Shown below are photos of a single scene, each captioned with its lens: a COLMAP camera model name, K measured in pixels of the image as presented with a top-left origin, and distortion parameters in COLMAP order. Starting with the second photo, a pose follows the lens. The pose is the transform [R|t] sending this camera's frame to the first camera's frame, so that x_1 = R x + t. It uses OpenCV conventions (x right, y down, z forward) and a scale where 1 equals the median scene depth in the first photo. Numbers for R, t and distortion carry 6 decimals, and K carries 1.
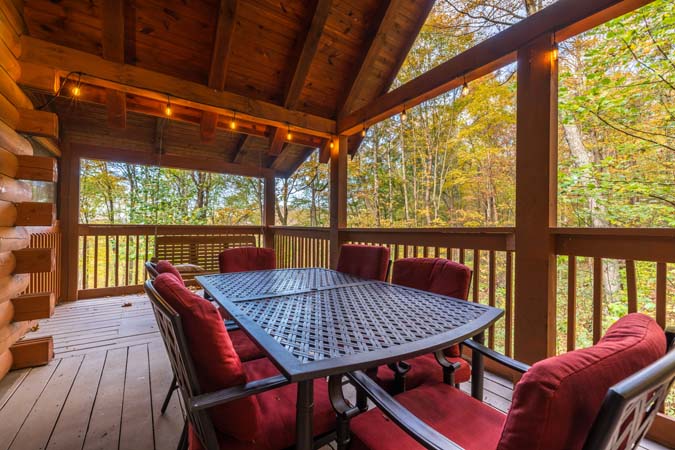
lens RADIAL K [[281.6, 0, 337.5], [0, 281.6, 225.0], [0, 0, 1]] dist [-0.000811, 0.000523]
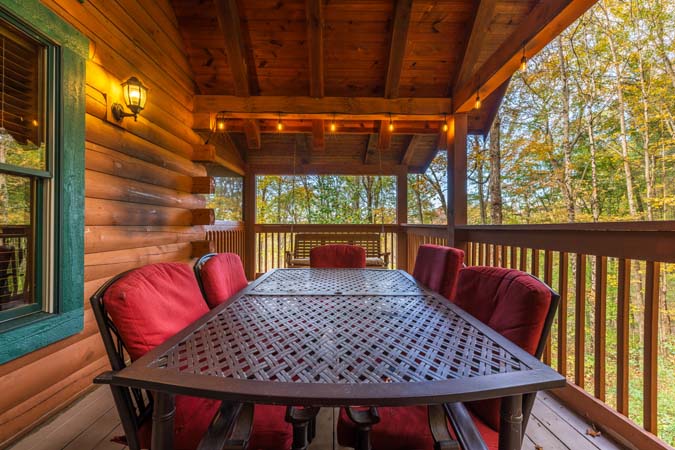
lens RADIAL K [[281.6, 0, 337.5], [0, 281.6, 225.0], [0, 0, 1]] dist [-0.000811, 0.000523]
pose [[0.829595, -0.009312, -0.558288, 0.209652], [0.010998, 0.999939, -0.000337, 0.007028], [0.558257, -0.005860, 0.829647, 0.133186]]
